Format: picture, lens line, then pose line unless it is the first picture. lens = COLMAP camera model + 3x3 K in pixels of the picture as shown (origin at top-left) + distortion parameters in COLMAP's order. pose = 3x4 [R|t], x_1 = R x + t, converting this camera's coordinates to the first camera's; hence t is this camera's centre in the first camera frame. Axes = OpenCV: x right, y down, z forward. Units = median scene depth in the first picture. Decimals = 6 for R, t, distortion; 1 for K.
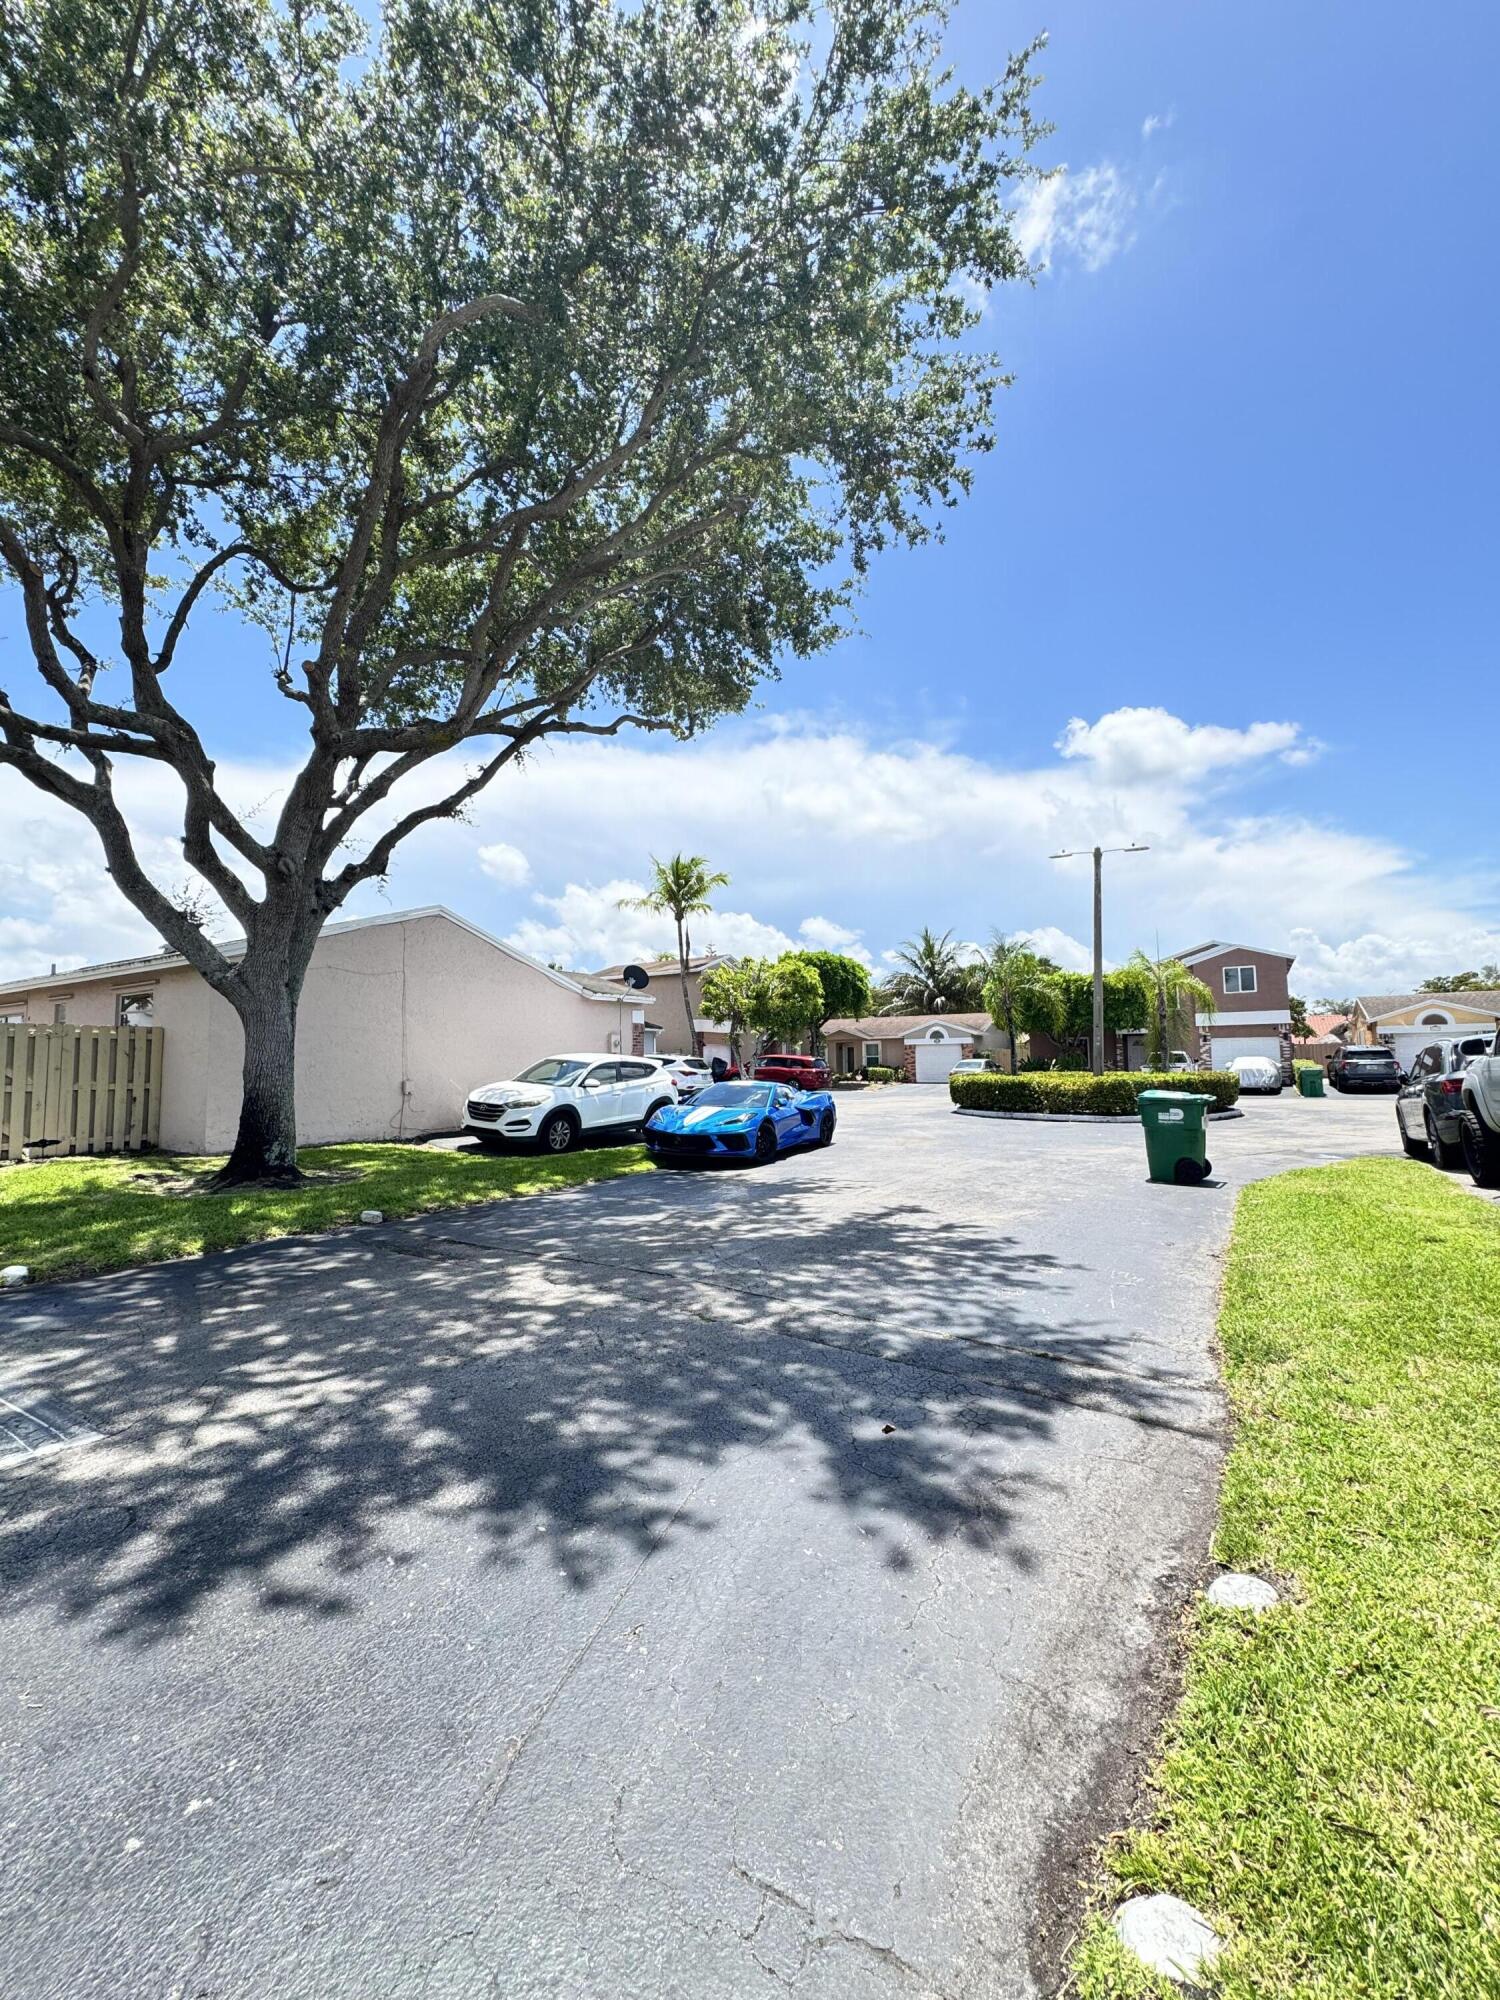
lens RADIAL K [[797.3, 0, 752.8], [0, 797.3, 1000.6], [0, 0, 1]] dist [-0.005425, 0.001455]
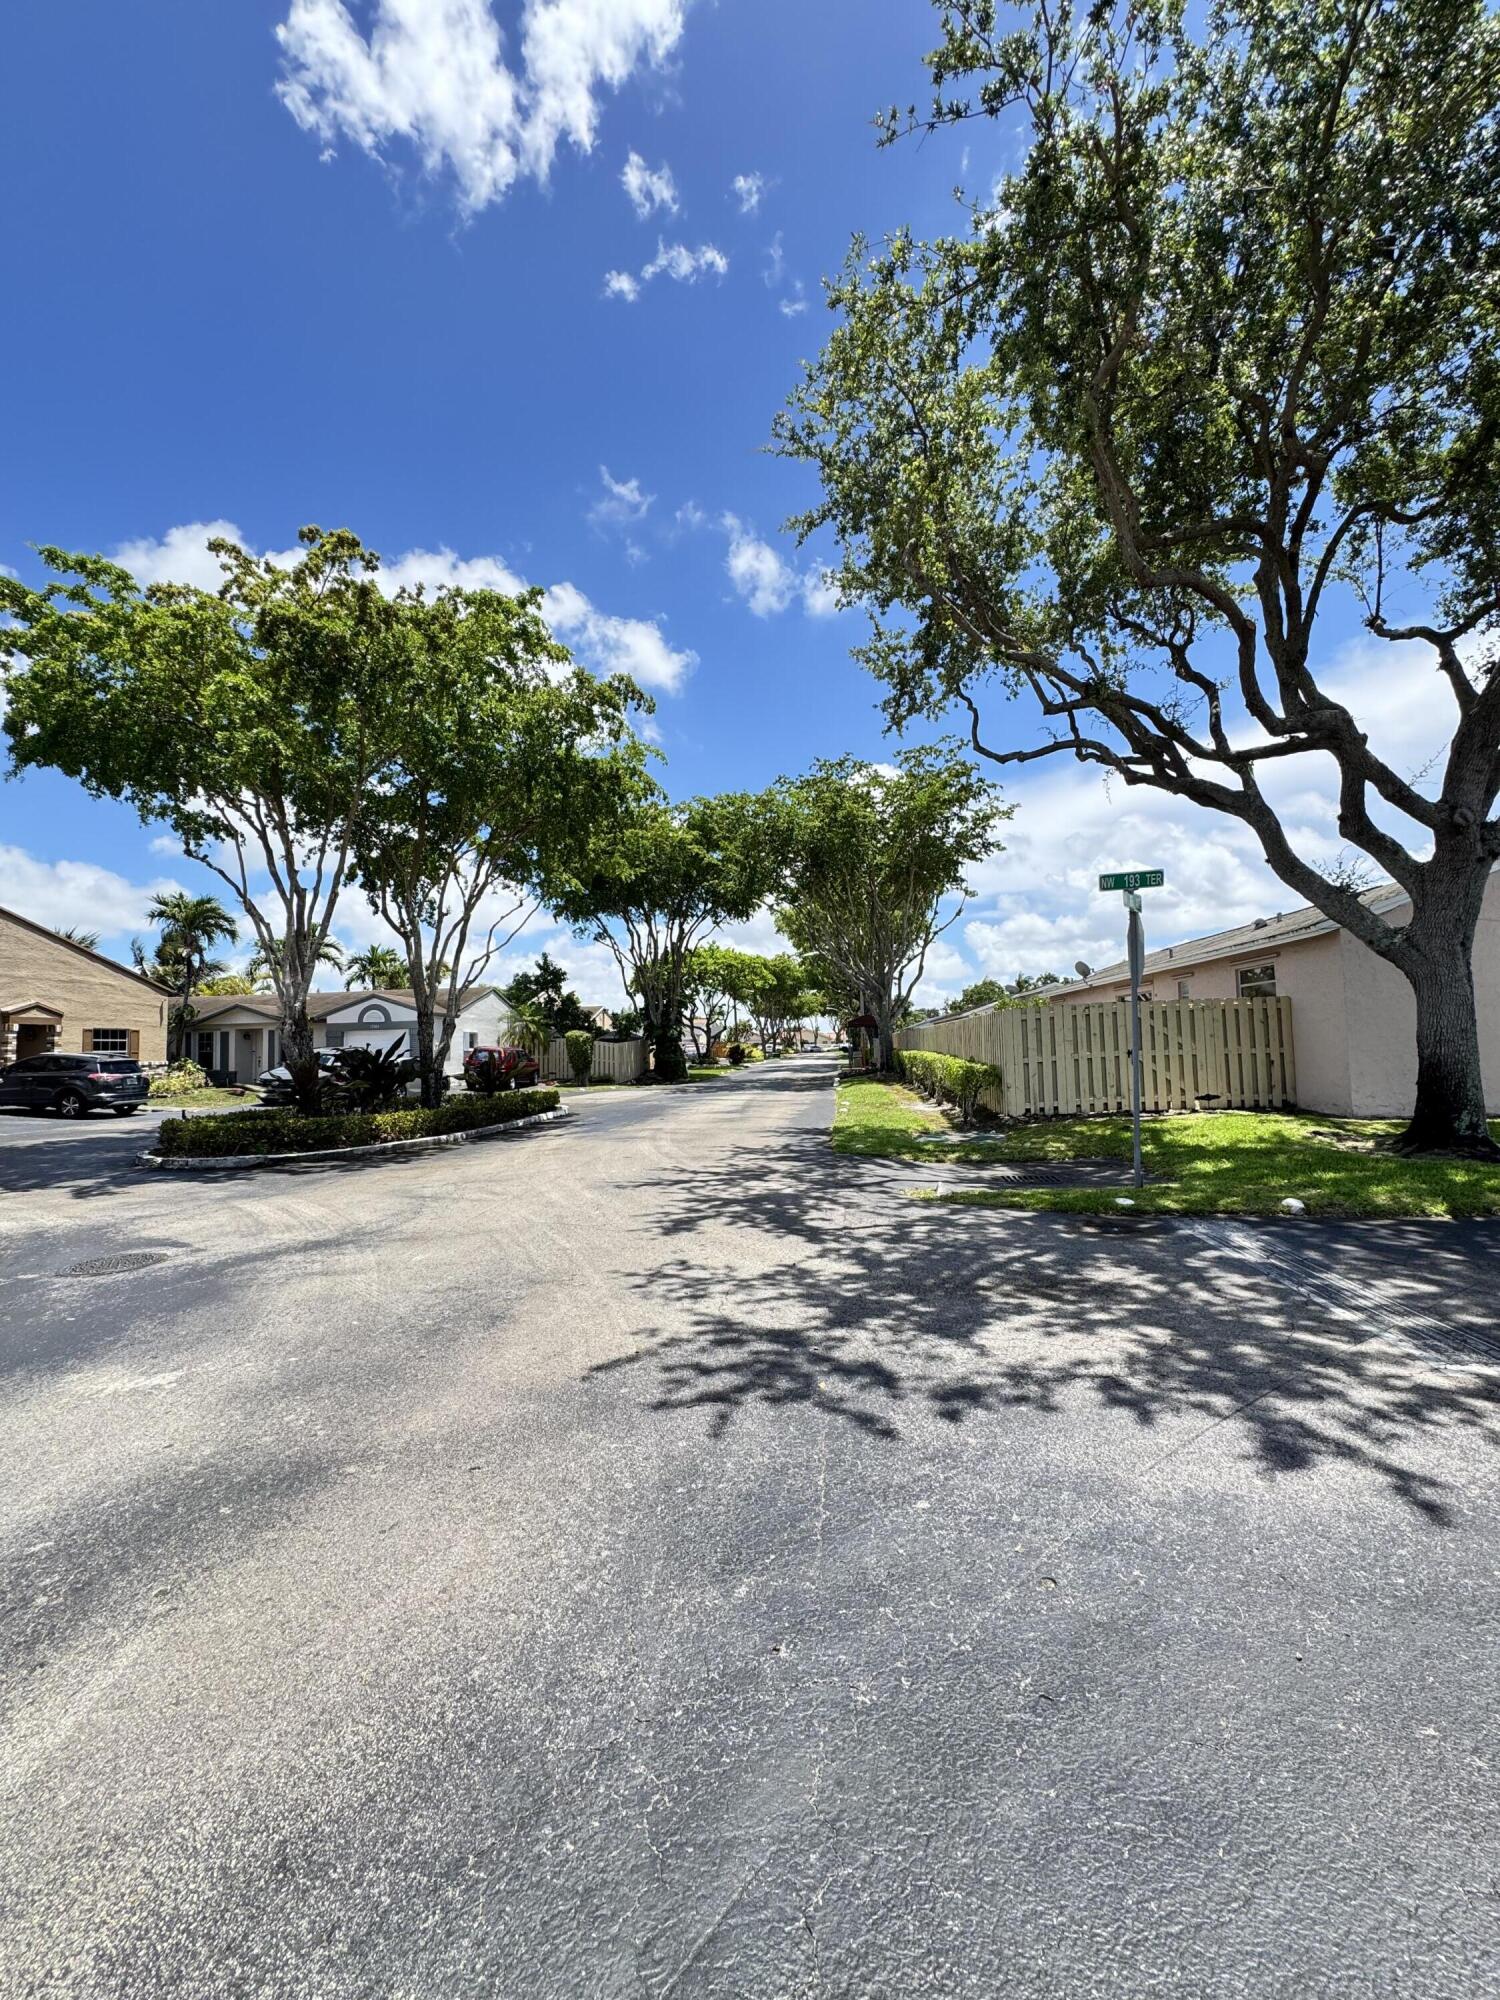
lens RADIAL K [[797.3, 0, 750.6], [0, 797.3, 999.2], [0, 0, 1]] dist [-0.005425, 0.001455]
pose [[0.428442, -0.051070, -0.902125, -0.109207], [0.091048, 0.995760, -0.013130, -0.019328], [0.898971, -0.076511, 0.431275, -0.160305]]
